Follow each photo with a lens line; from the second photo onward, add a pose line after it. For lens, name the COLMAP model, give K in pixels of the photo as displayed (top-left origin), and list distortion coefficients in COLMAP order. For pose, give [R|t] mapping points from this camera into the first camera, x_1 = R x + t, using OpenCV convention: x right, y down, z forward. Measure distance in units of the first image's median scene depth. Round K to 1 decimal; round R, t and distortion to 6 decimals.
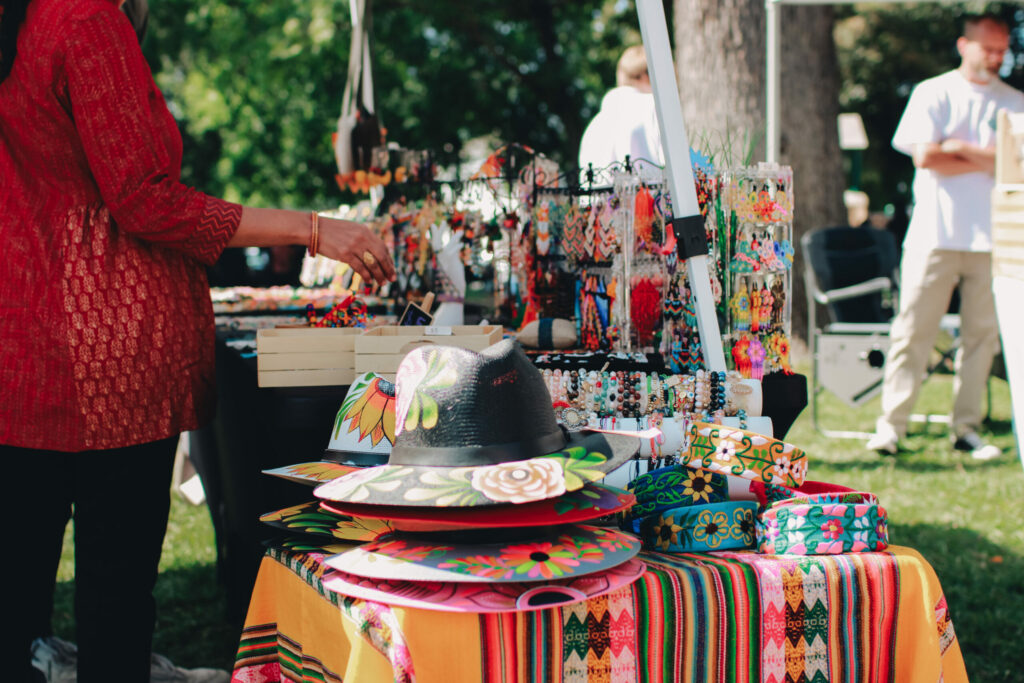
lens RADIAL K [[1619.3, 0, 512.0], [0, 1619.3, 341.5], [0, 0, 1]] dist [-0.148219, -0.054579]
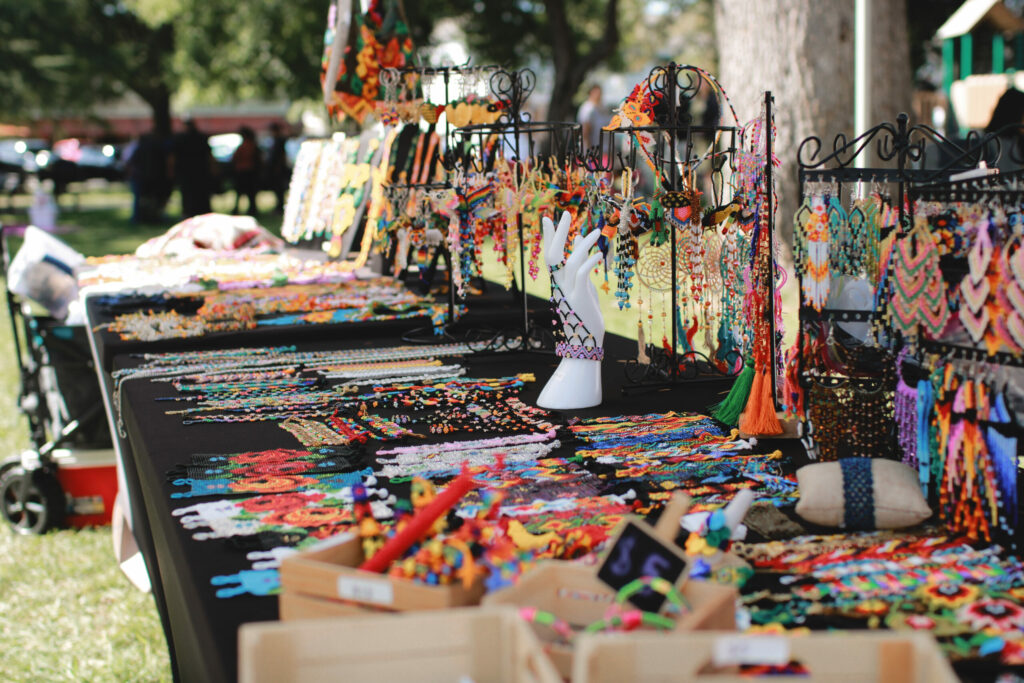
lens RADIAL K [[1619.3, 0, 512.0], [0, 1619.3, 341.5], [0, 0, 1]] dist [-0.148219, -0.054579]
pose [[0.999579, -0.019928, 0.021079, -0.088787], [0.018331, 0.997132, 0.073433, -0.086600], [-0.022482, -0.073016, 0.997077, 0.553882]]
